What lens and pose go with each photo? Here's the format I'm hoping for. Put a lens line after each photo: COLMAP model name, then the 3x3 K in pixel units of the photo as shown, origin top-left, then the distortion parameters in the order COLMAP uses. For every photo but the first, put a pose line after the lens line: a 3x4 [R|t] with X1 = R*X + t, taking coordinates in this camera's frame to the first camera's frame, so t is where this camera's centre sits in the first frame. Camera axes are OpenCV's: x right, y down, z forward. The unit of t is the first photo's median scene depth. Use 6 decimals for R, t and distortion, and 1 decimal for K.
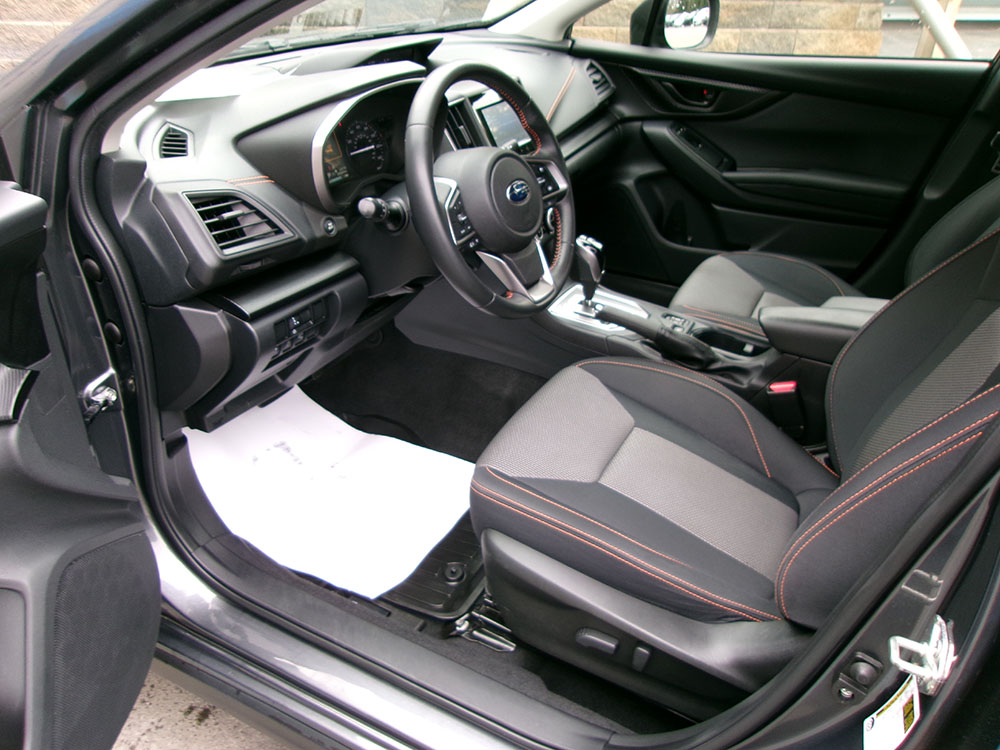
lens RADIAL K [[775.0, 0, 496.1], [0, 775.0, 375.9], [0, 0, 1]] dist [-0.031186, 0.063151]
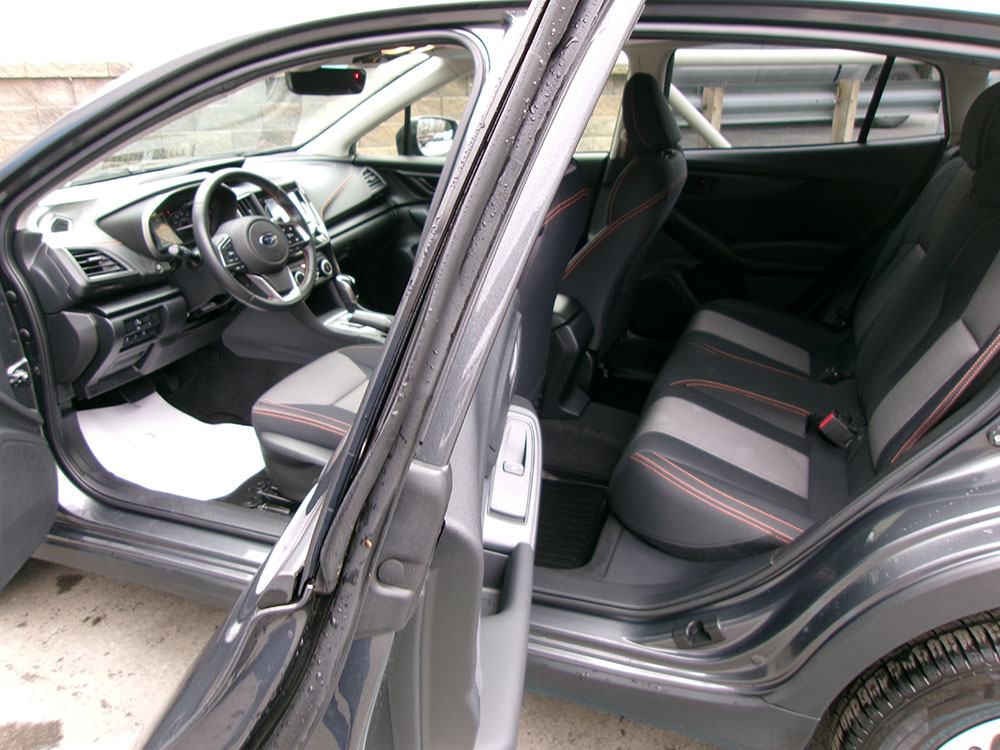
lens RADIAL K [[775.0, 0, 496.1], [0, 775.0, 375.9], [0, 0, 1]] dist [-0.031186, 0.063151]
pose [[0.991086, -0.089311, 0.098855, 0.331298], [0.101901, 0.986177, -0.130659, 0.338742], [-0.085819, 0.139568, 0.986487, -0.703937]]
